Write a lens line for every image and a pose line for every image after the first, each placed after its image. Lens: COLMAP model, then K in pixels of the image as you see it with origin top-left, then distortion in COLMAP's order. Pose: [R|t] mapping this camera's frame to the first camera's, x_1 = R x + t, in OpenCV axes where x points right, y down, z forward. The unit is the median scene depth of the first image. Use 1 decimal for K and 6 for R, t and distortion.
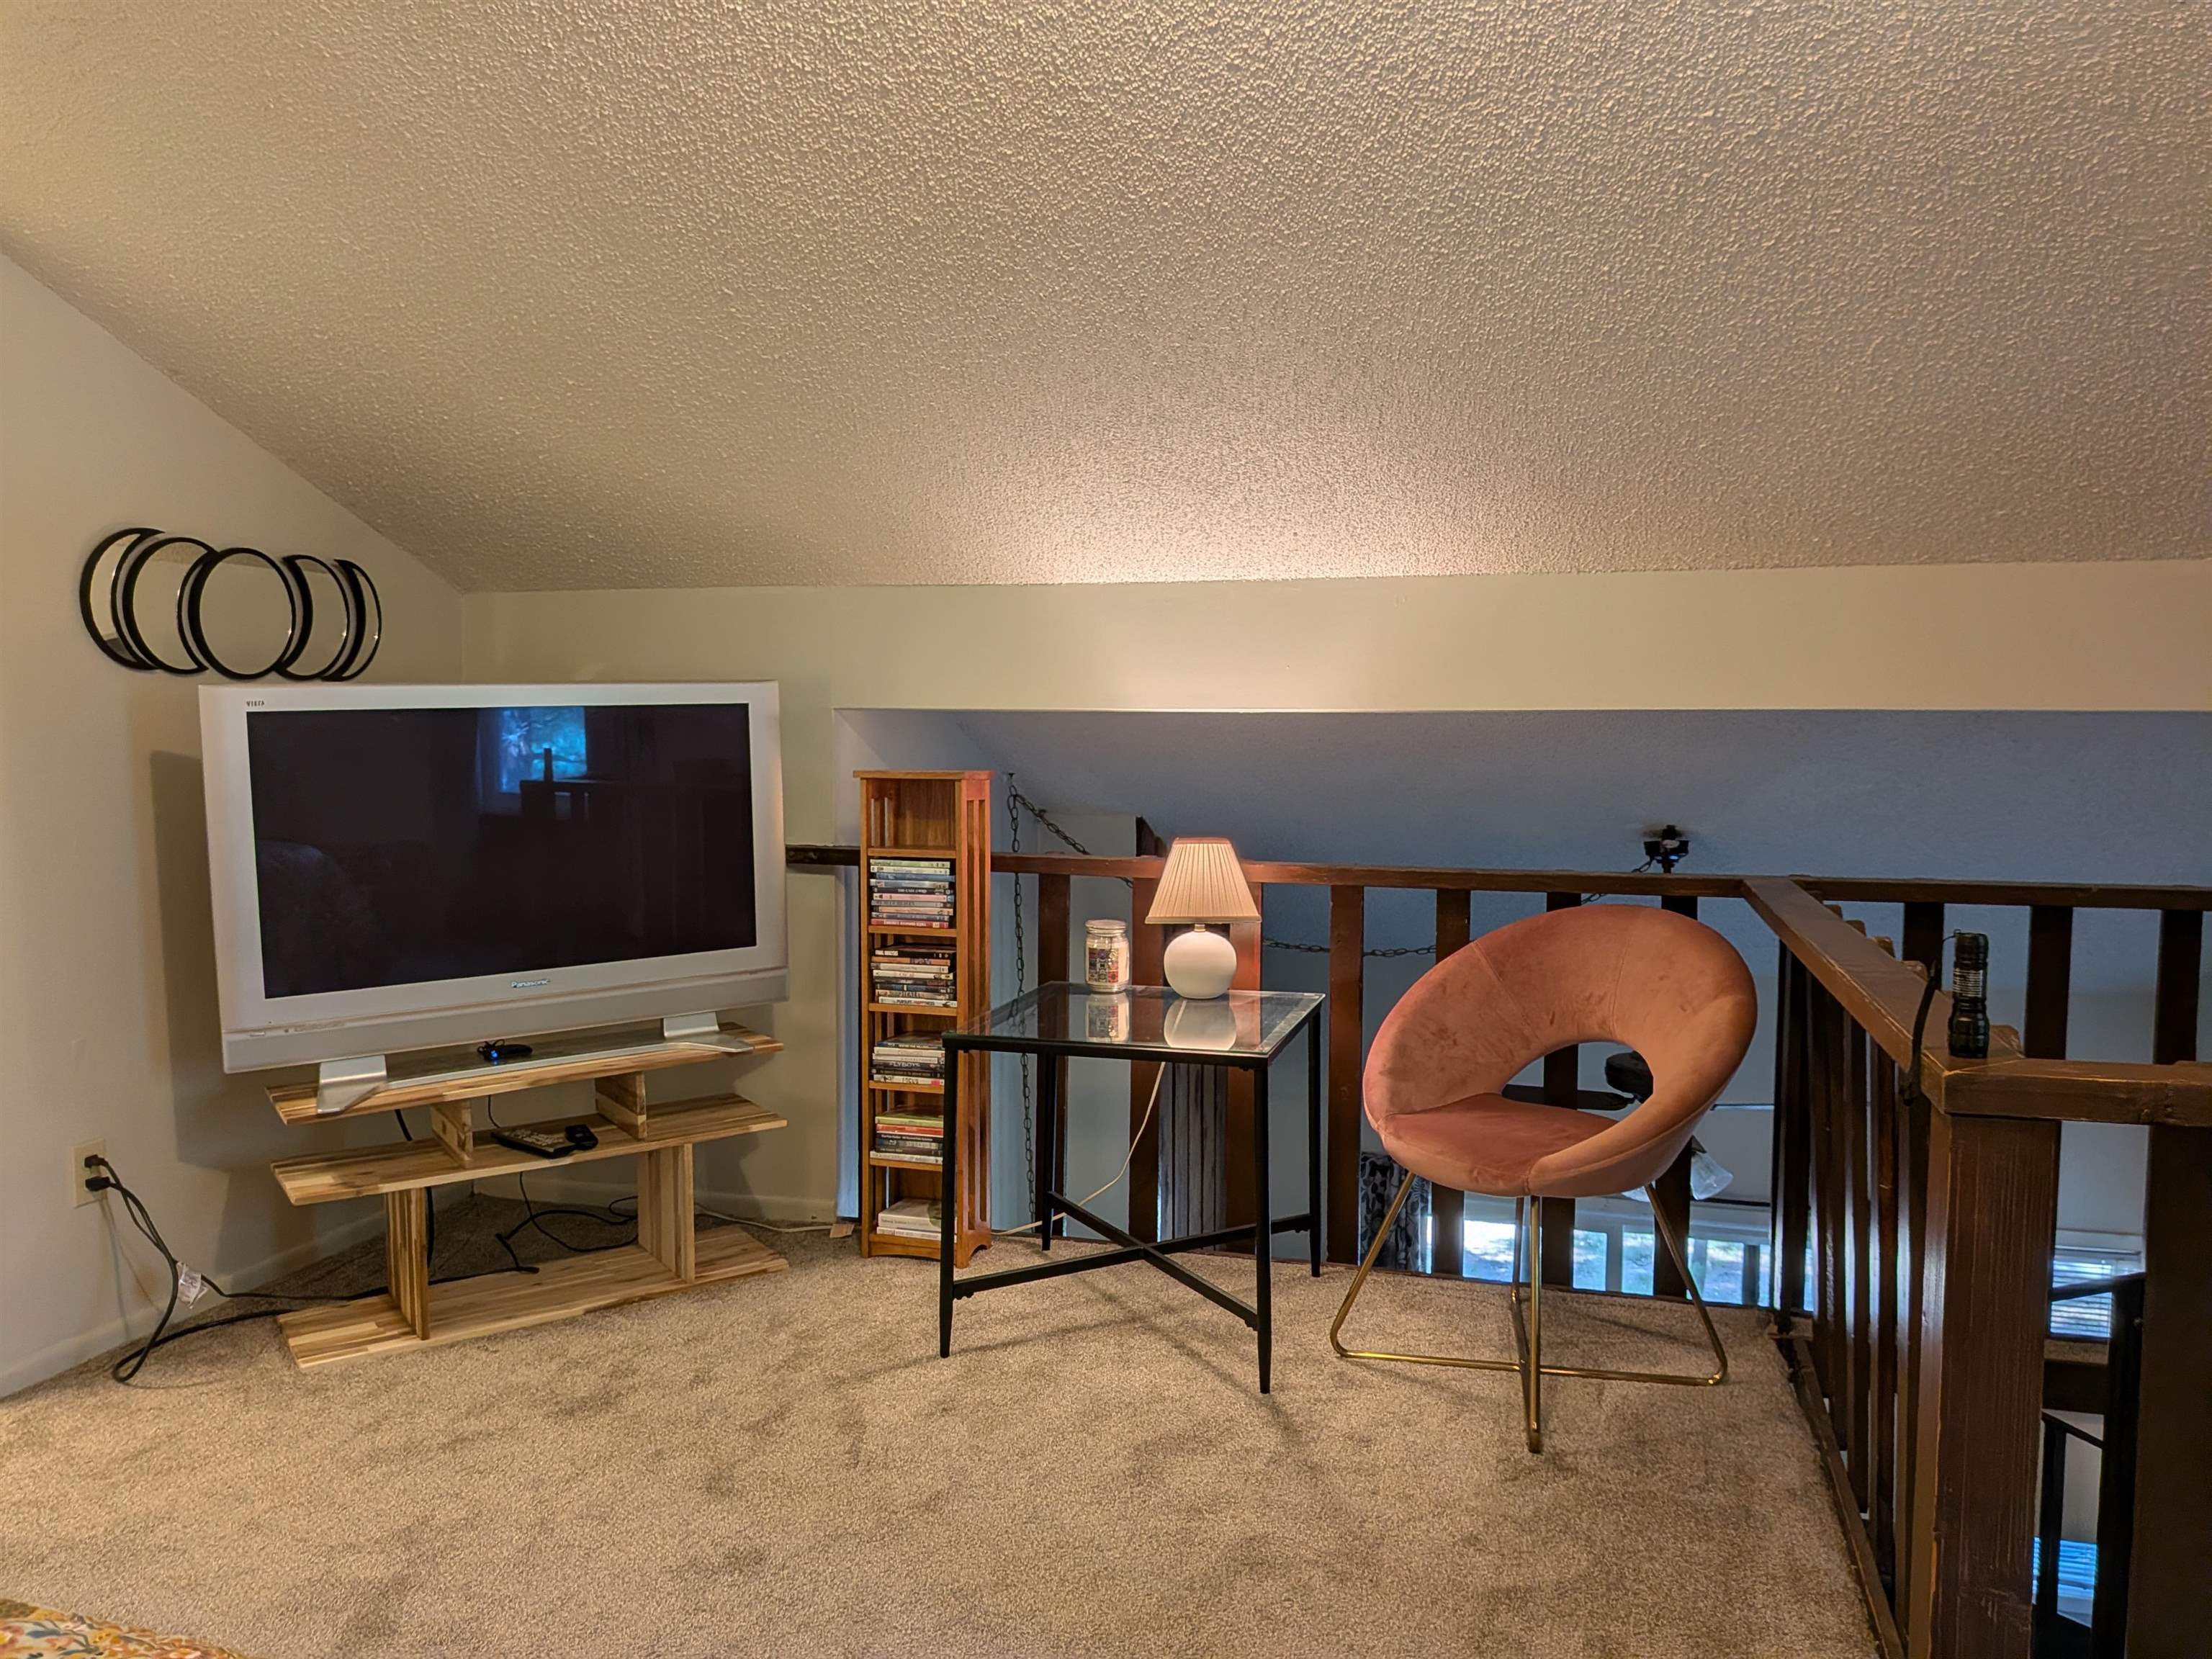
lens RADIAL K [[1612.9, 0, 1129.6], [0, 1612.9, 841.4], [0, 0, 1]] dist [0.051615, -0.084968]
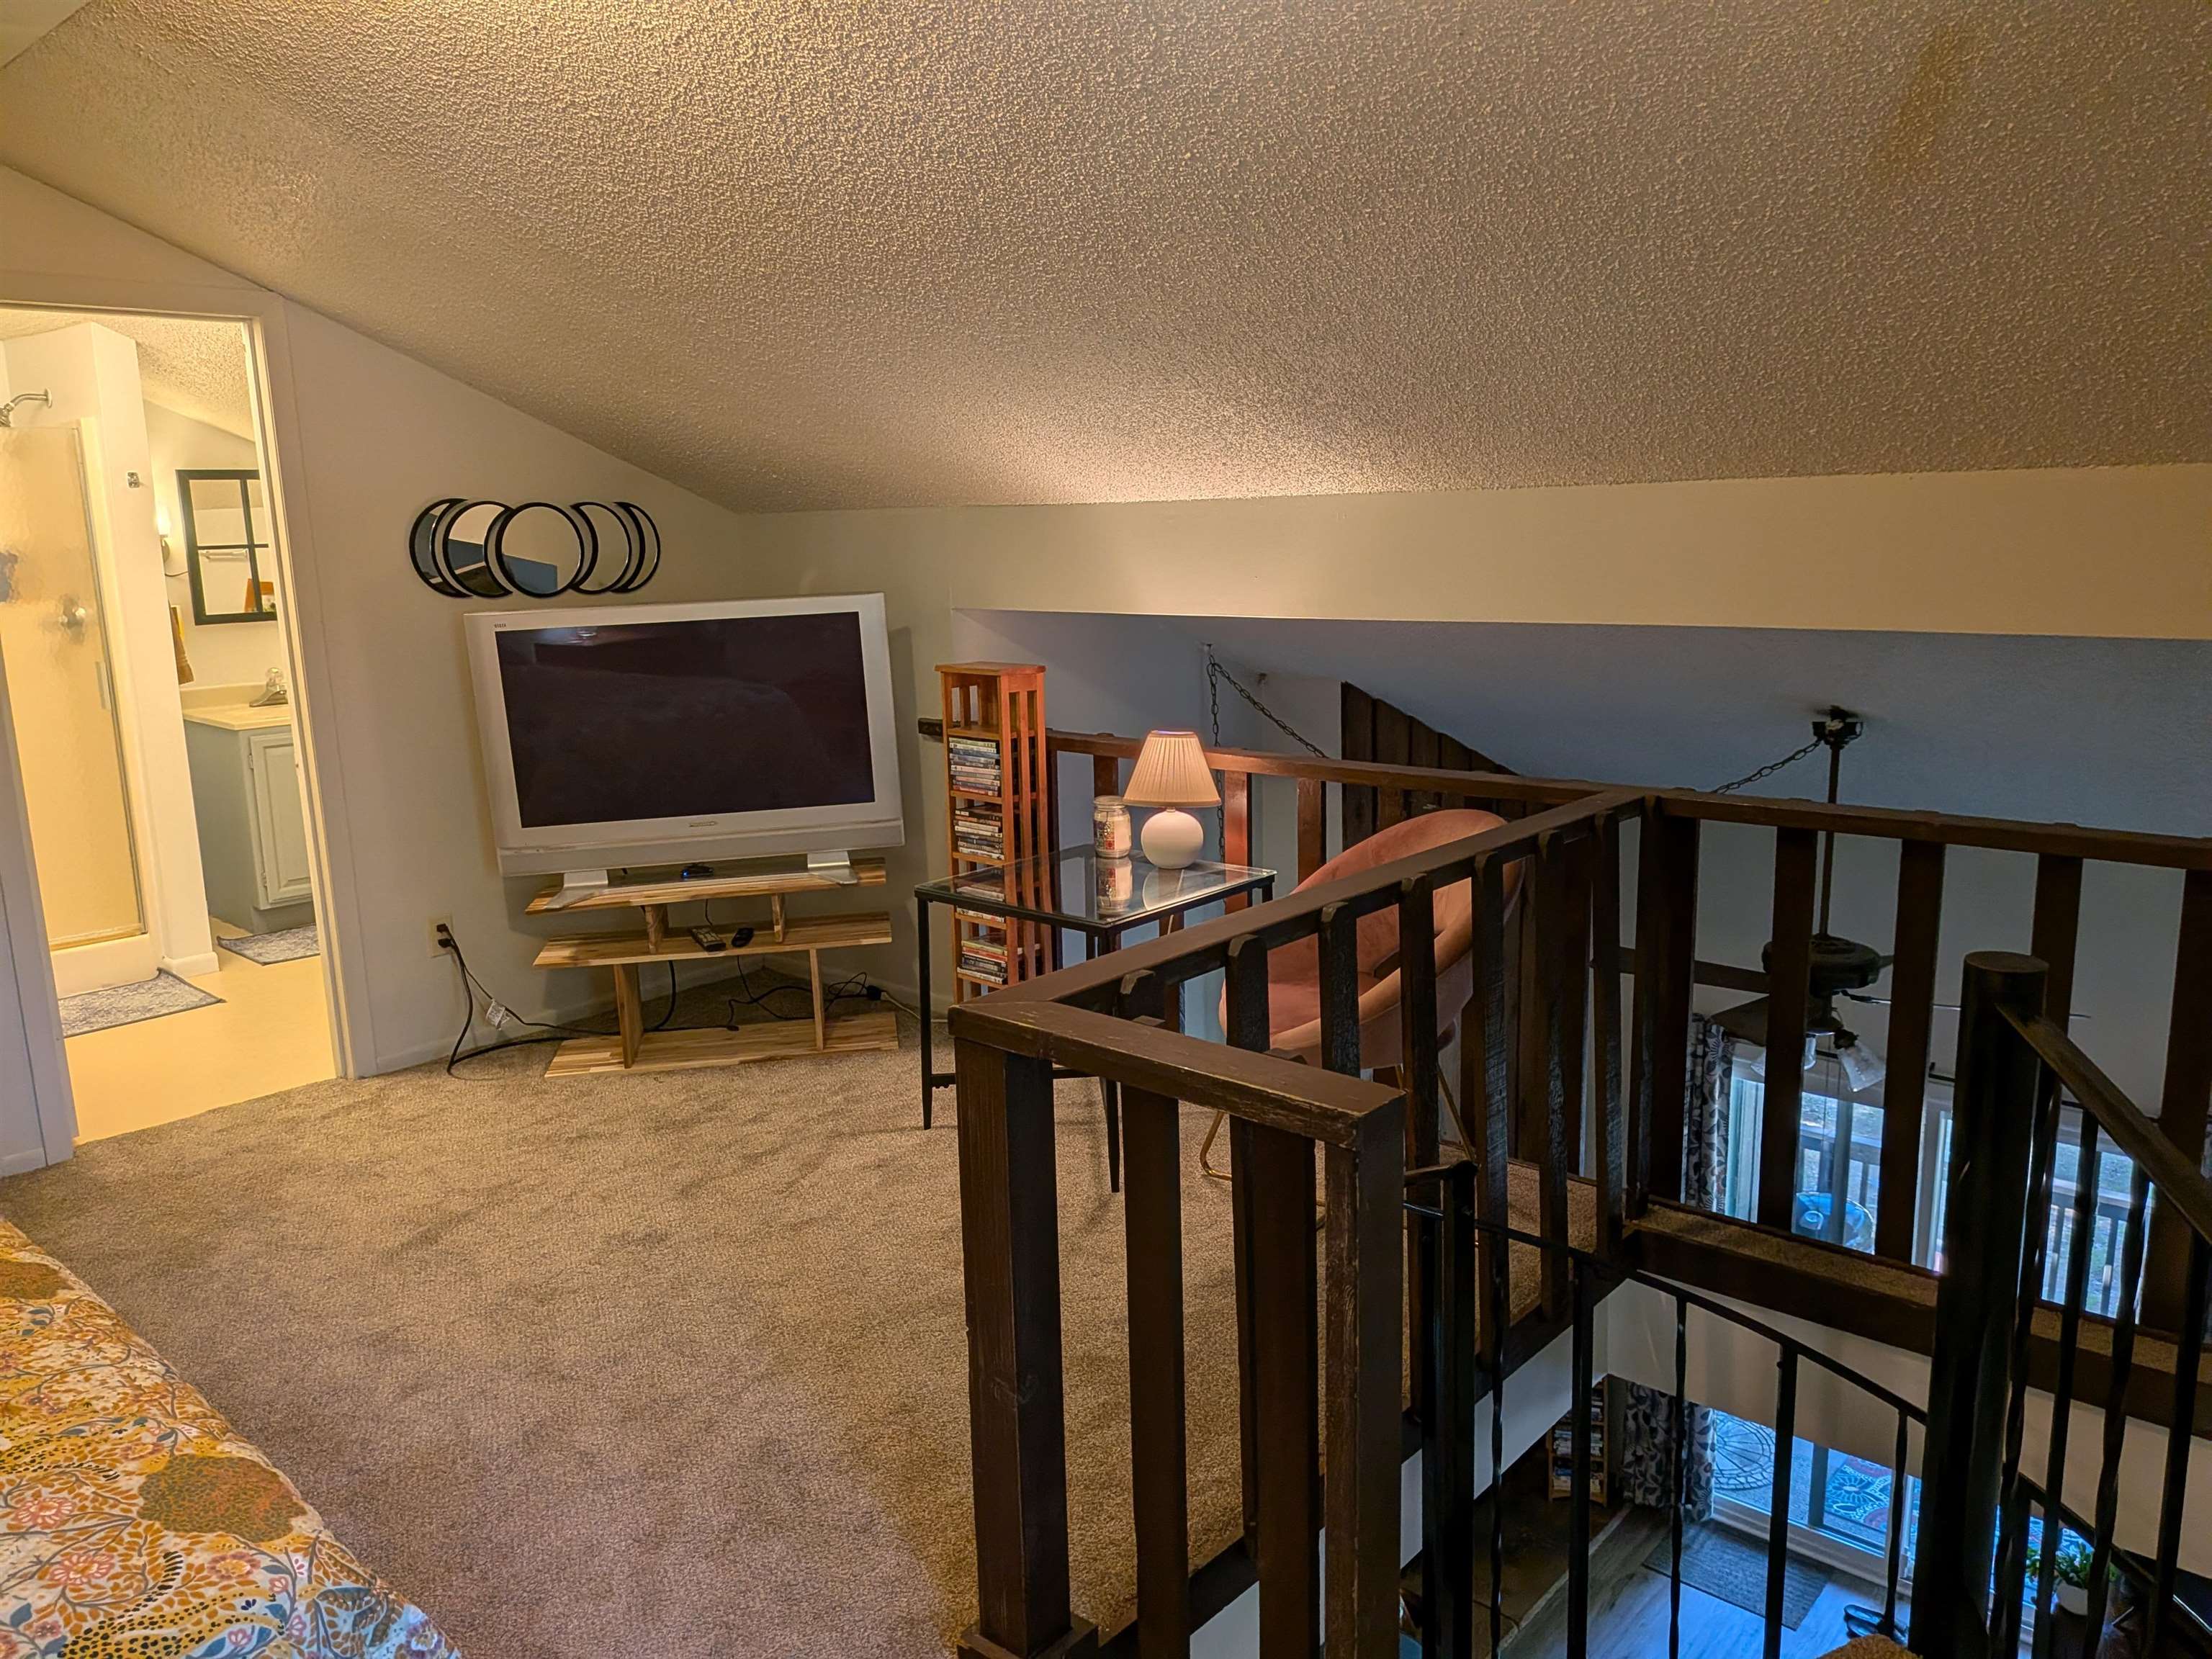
lens RADIAL K [[1612.9, 0, 1120.1], [0, 1612.9, 845.3], [0, 0, 1]] dist [0.051615, -0.084968]
pose [[0.900949, 0.062122, -0.429454, 0.516721], [-0.005246, 0.991186, 0.132373, -0.074359], [0.433892, -0.117009, 0.893334, -0.062950]]
